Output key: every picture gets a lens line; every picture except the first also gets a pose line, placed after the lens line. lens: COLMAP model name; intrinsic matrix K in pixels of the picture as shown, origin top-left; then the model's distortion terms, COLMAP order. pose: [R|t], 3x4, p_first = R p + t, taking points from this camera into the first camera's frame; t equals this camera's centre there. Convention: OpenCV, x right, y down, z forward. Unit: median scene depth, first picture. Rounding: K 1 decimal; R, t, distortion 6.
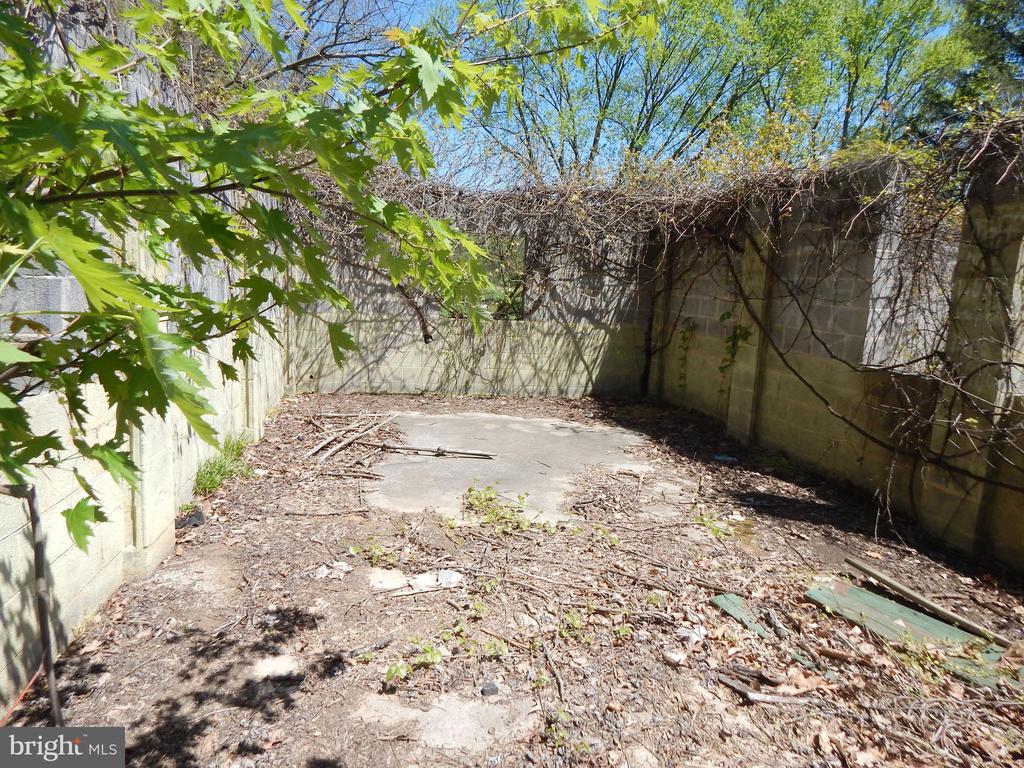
lens RADIAL K [[683.0, 0, 512.0], [0, 683.0, 384.0], [0, 0, 1]] dist [0.008266, -0.004592]
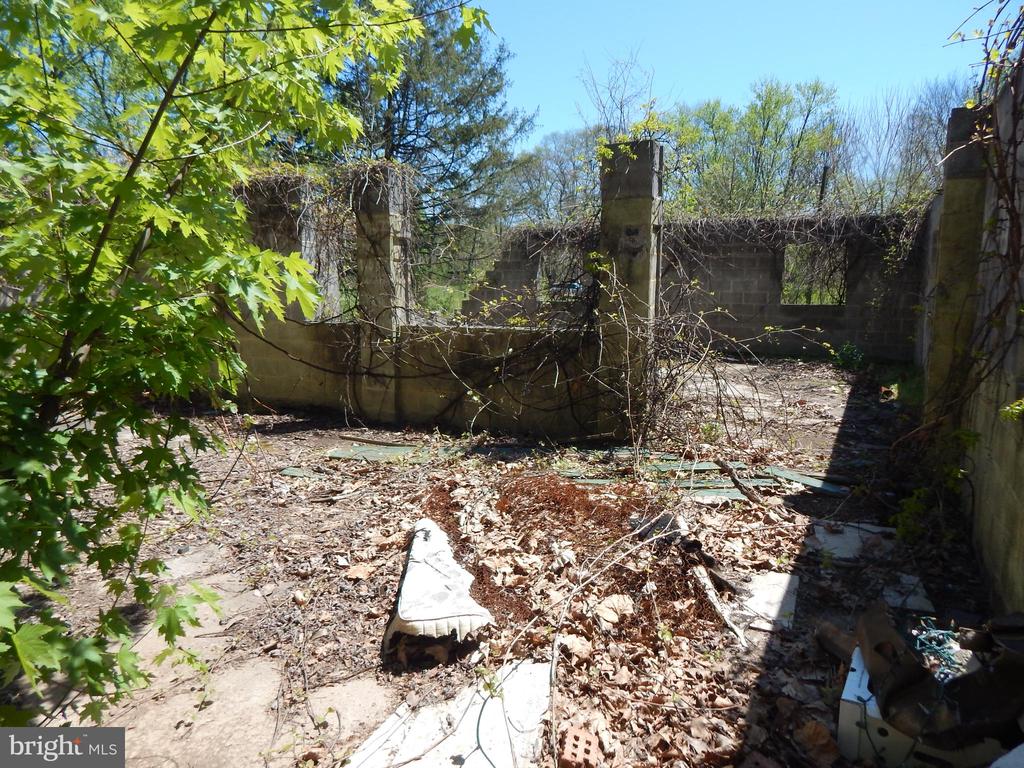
lens RADIAL K [[683.0, 0, 512.0], [0, 683.0, 384.0], [0, 0, 1]] dist [0.008266, -0.004592]
pose [[0.639553, -0.171222, 0.749436, -0.406661], [0.155065, 0.983575, 0.092387, 0.046860], [-0.752945, 0.057125, 0.655599, -0.338533]]
